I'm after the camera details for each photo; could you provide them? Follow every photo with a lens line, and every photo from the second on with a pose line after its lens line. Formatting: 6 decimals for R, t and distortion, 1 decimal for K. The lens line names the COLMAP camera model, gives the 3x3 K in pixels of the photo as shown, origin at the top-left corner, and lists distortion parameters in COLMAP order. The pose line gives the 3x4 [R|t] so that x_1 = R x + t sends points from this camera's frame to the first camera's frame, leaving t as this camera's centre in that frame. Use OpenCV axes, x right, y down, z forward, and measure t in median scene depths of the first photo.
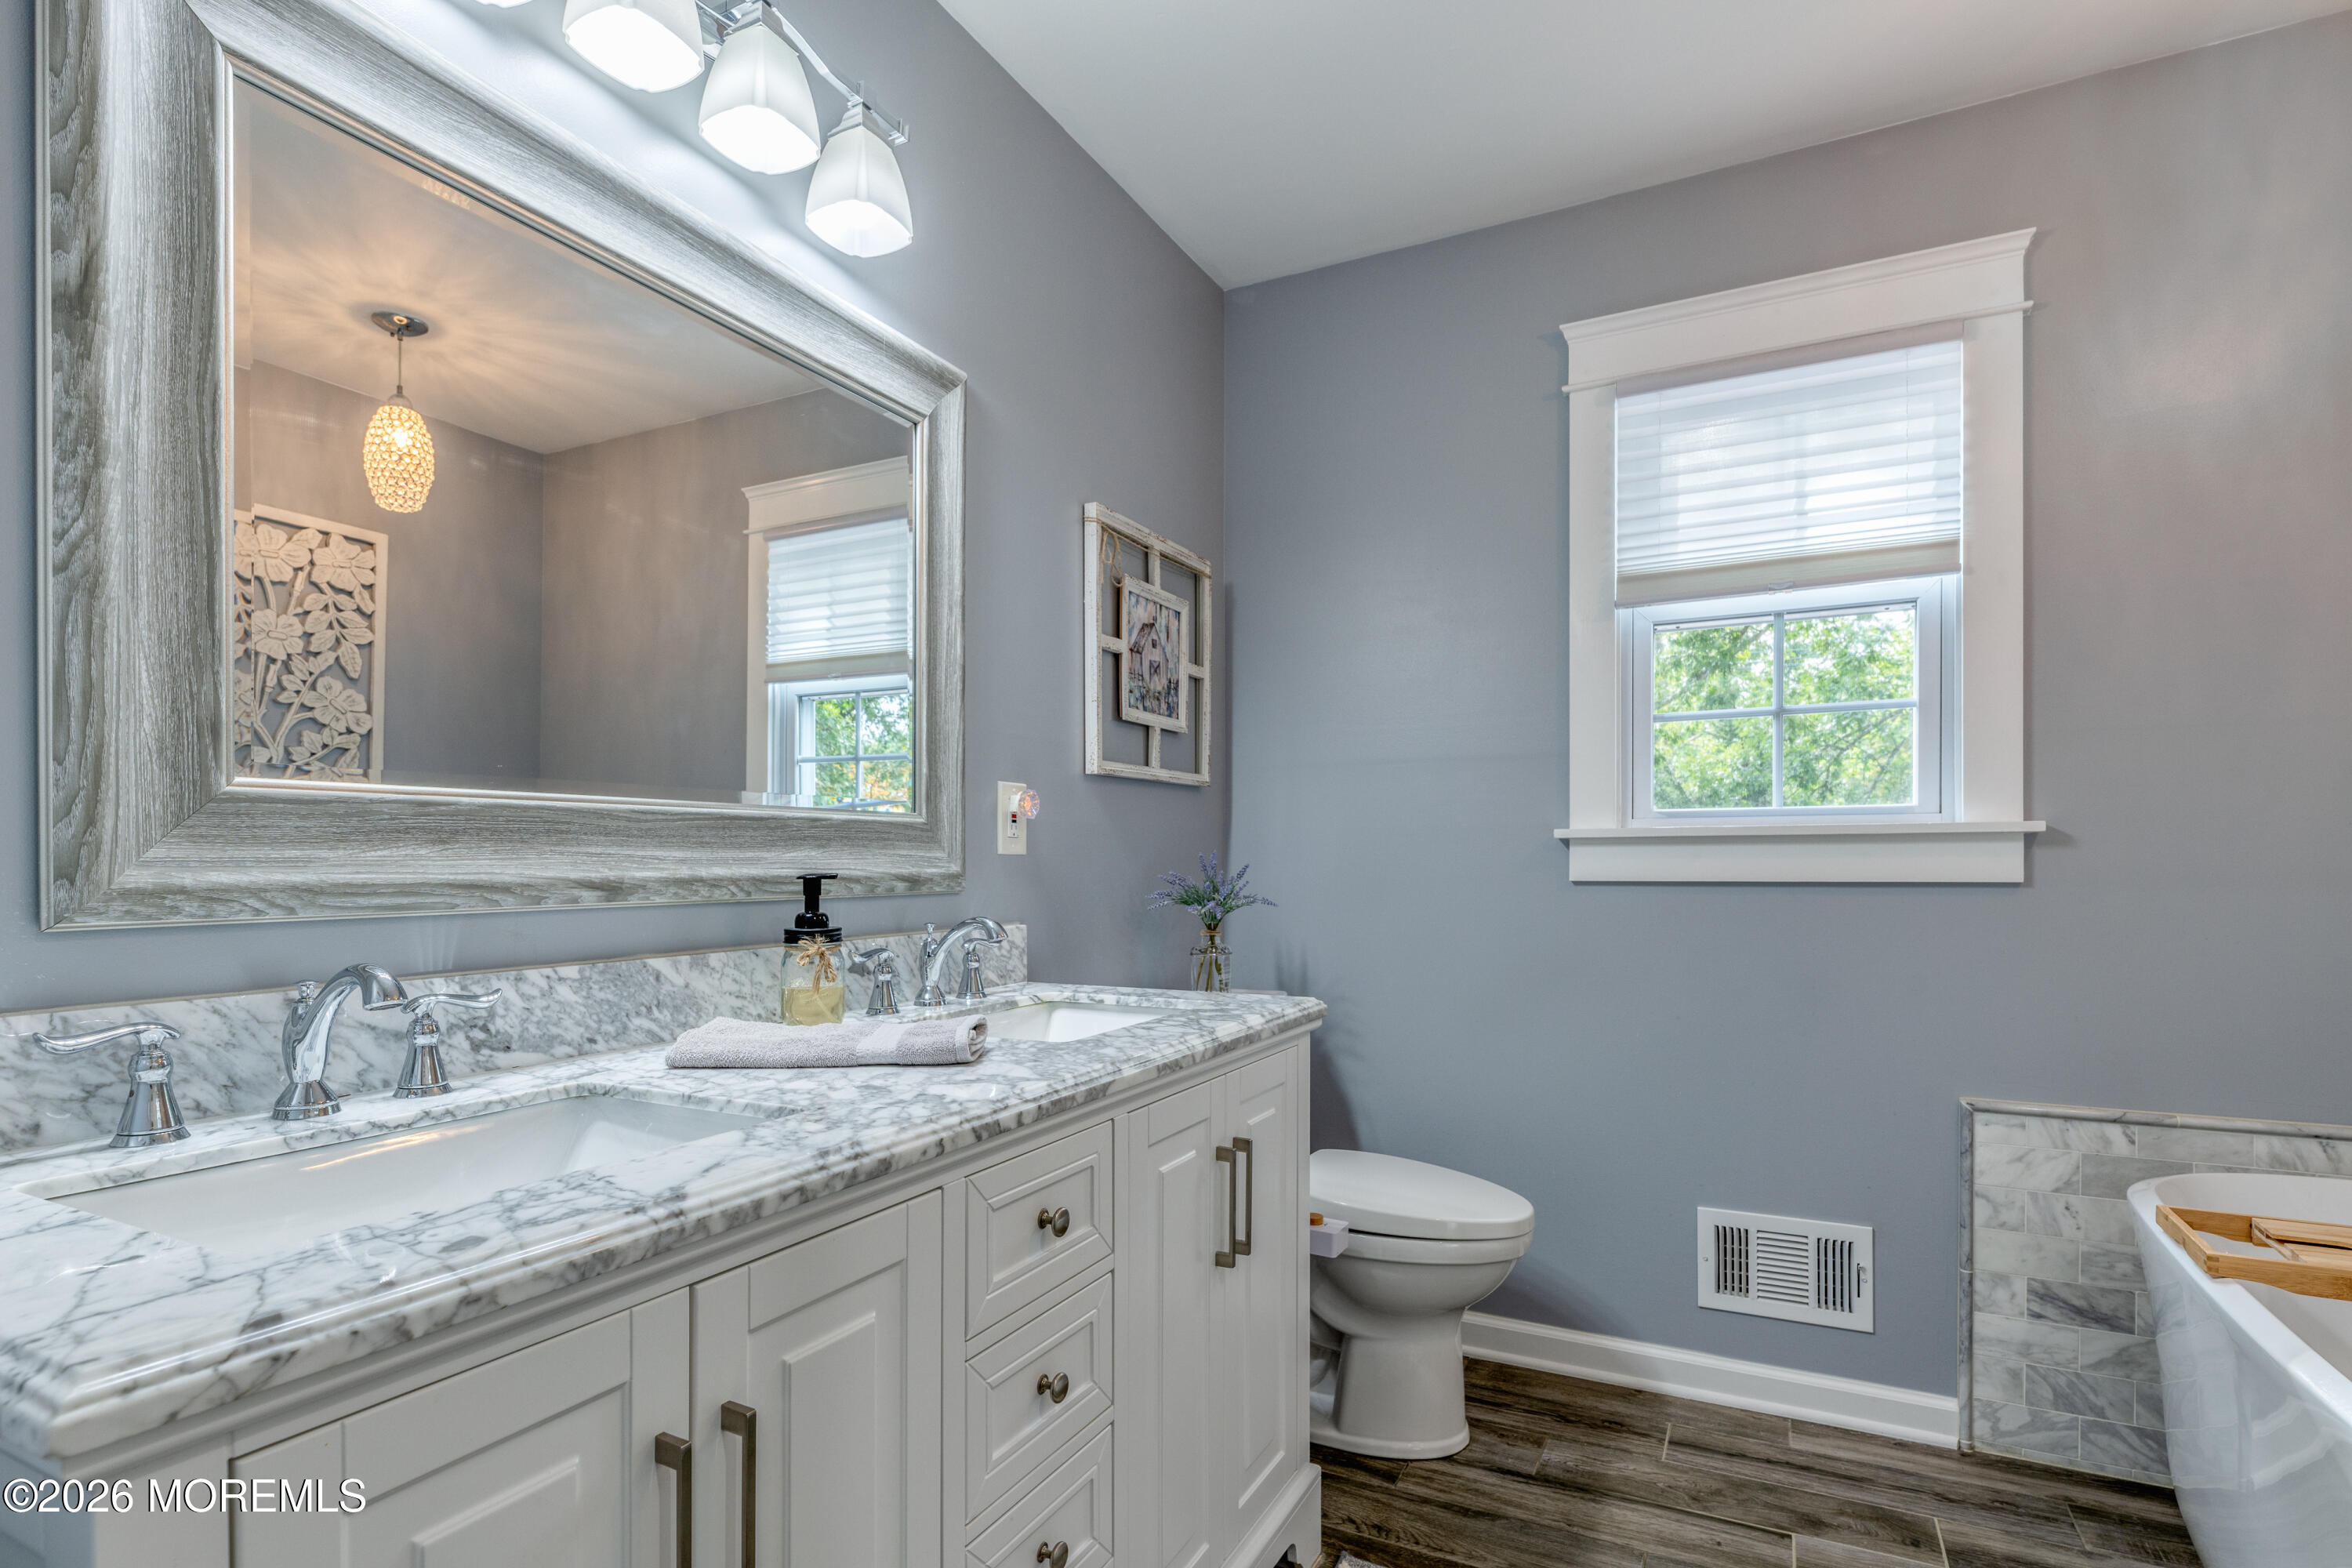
lens RADIAL K [[1113.4, 0, 1184.9], [0, 1113.4, 869.6], [0, 0, 1]] dist [-0.001513, 0.000390]
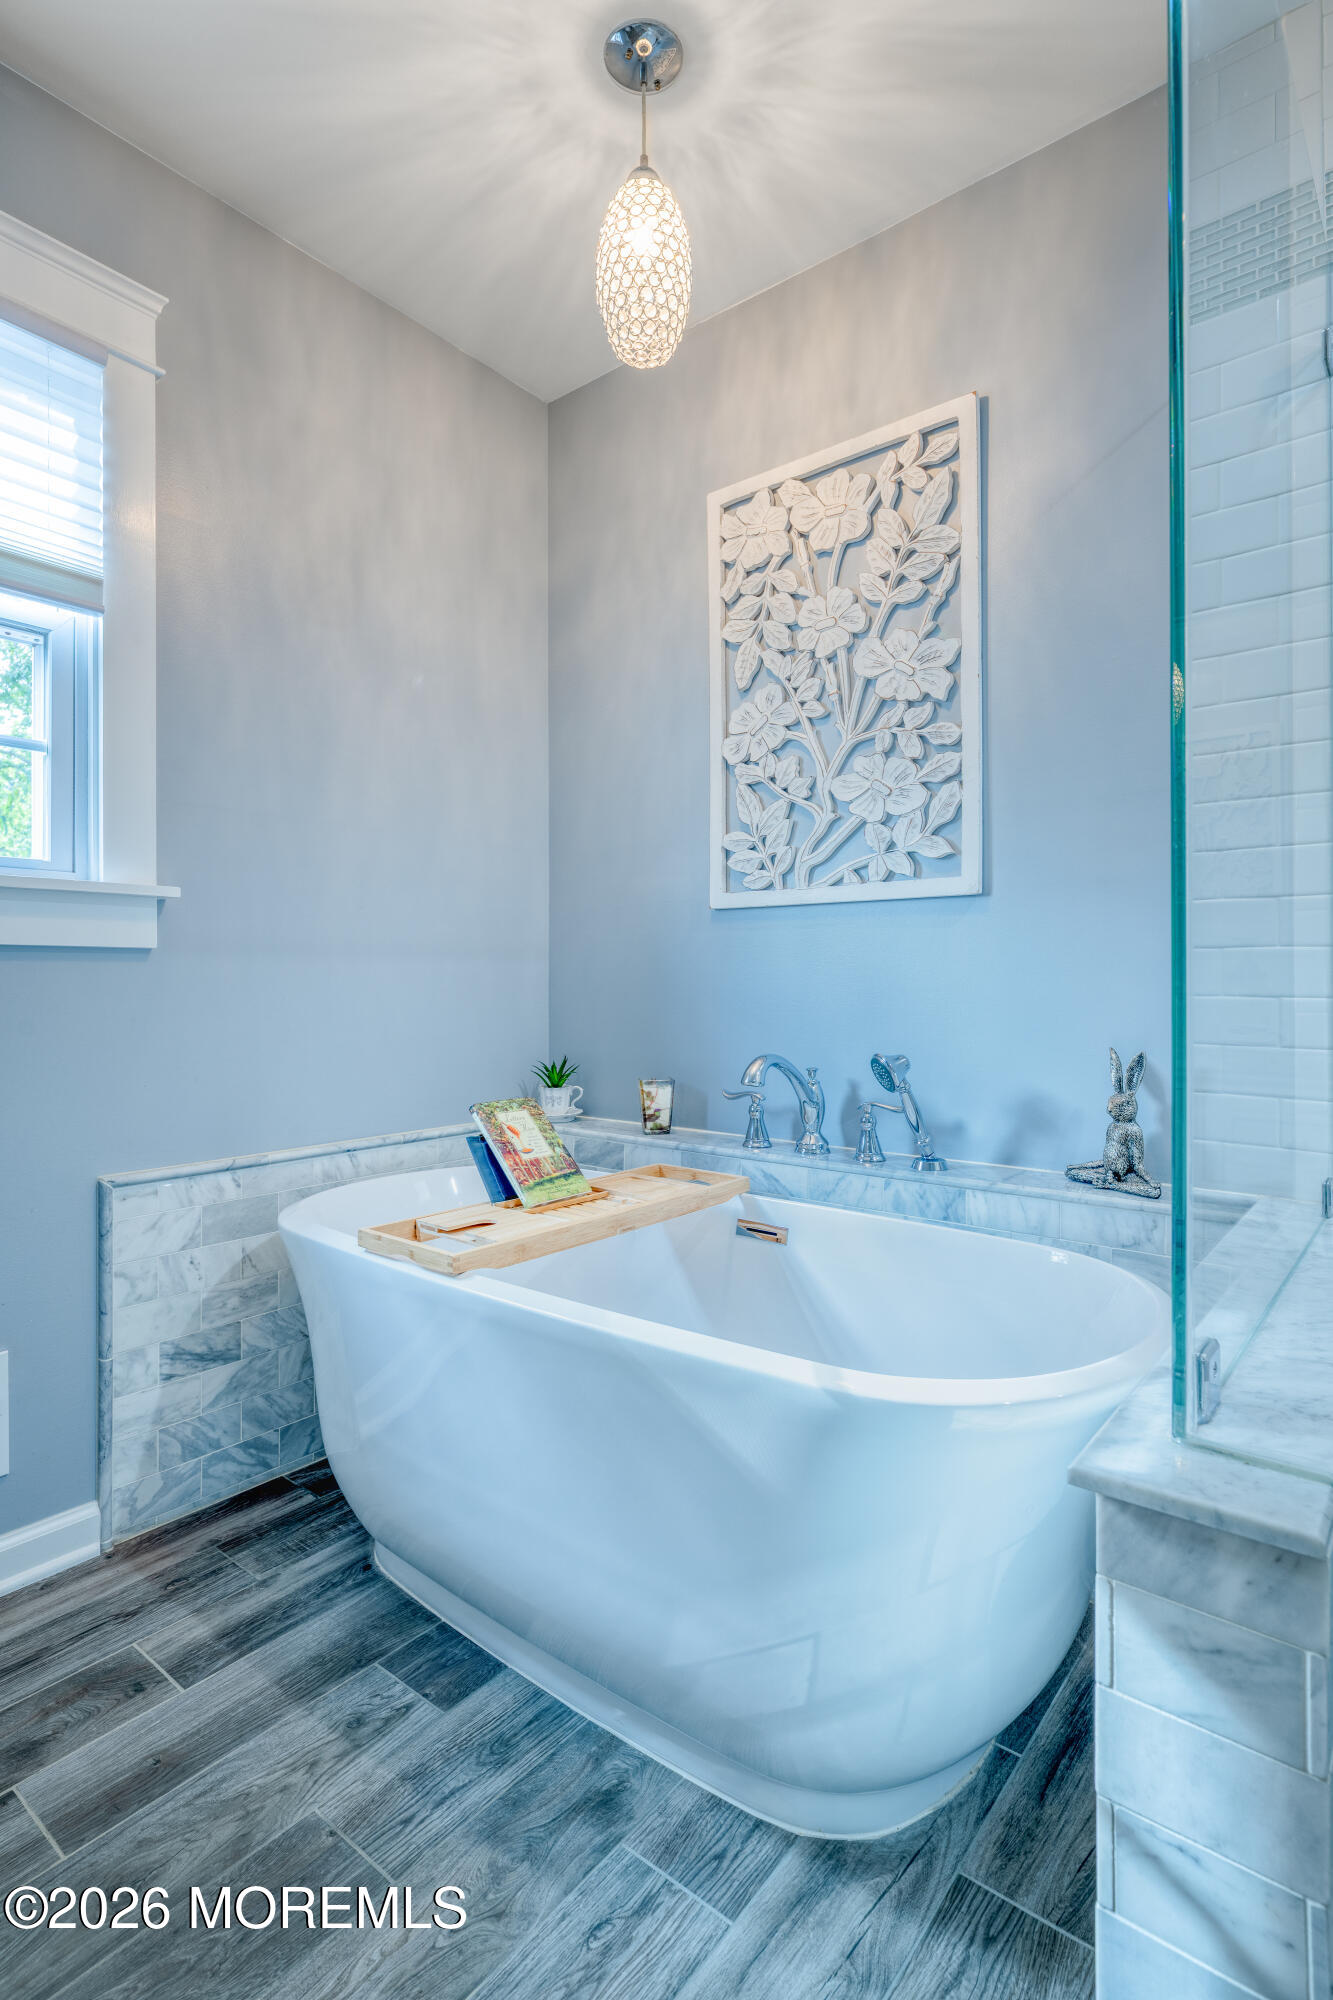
lens RADIAL K [[978.8, 0, 661.5], [0, 978.8, 984.4], [0, 0, 1]] dist [-0.004799, -0.001017]
pose [[0.206186, 0.001113, 0.978512, -0.008497], [-0.001900, 0.999998, -0.000737, 0.044506], [-0.978511, -0.001707, 0.206188, 0.380386]]
